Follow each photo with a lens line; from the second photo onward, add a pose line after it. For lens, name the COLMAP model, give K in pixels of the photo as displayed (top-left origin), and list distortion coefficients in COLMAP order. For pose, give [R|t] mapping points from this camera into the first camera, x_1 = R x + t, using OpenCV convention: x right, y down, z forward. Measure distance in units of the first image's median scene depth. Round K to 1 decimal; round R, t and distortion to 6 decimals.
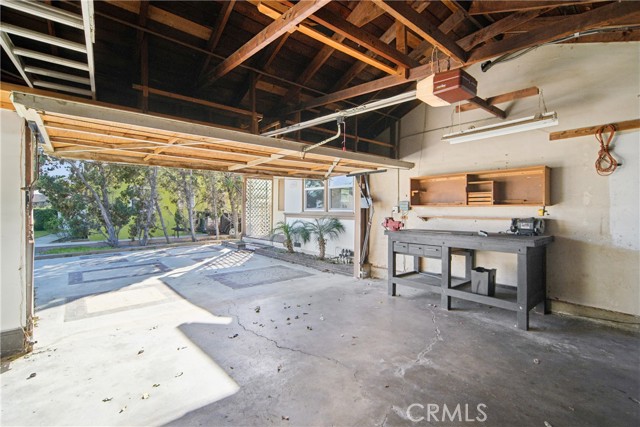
lens RADIAL K [[309.5, 0, 320.1], [0, 309.5, 211.7], [0, 0, 1]] dist [-0.020076, 0.009492]
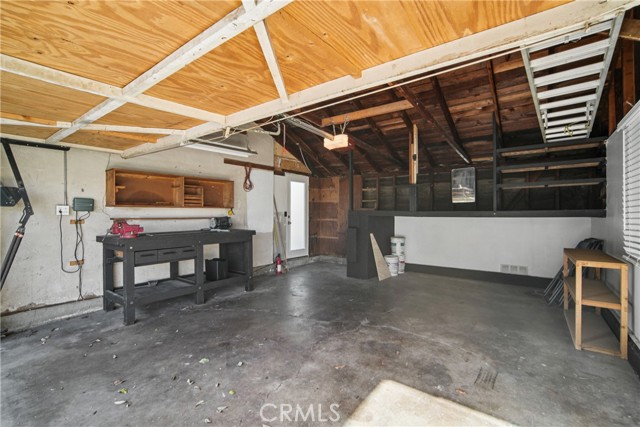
lens RADIAL K [[309.5, 0, 320.2], [0, 309.5, 213.4], [0, 0, 1]] dist [-0.020076, 0.009492]
pose [[-0.264017, -0.011096, 0.964454, -0.809366], [0.001930, 0.999926, 0.012033, -0.011115], [-0.964516, 0.005039, -0.263976, 0.984940]]
